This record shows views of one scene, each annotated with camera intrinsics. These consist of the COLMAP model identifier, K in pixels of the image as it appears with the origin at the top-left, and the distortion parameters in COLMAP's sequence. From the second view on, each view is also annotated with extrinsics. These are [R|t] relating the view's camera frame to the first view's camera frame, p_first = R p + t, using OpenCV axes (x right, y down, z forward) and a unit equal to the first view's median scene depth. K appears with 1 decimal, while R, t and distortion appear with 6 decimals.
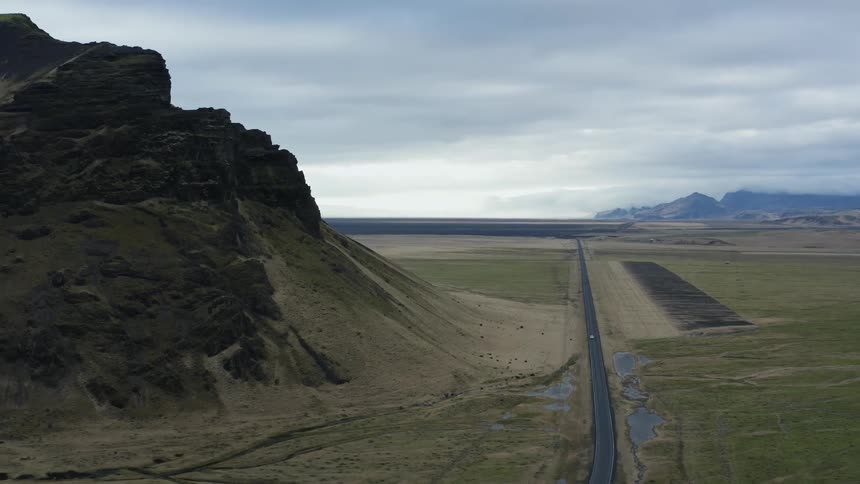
lens RADIAL K [[969.6, 0, 430.0], [0, 969.6, 242.0], [0, 0, 1]] dist [-0.183689, -0.004350]
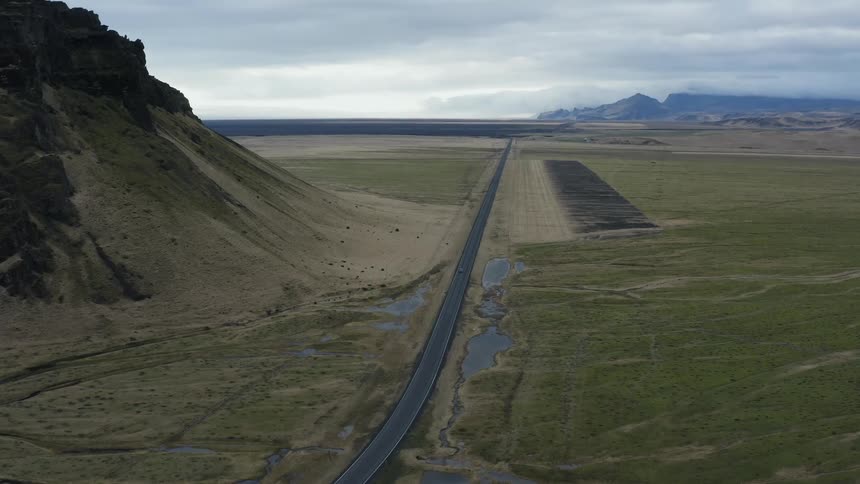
lens RADIAL K [[969.6, 0, 430.0], [0, 969.6, 242.0], [0, 0, 1]] dist [-0.183689, -0.004350]
pose [[0.998395, -0.008955, 0.055929, 0.098215], [0.003242, 0.994840, 0.101403, 0.010532], [-0.056549, -0.101059, 0.993272, 0.136510]]
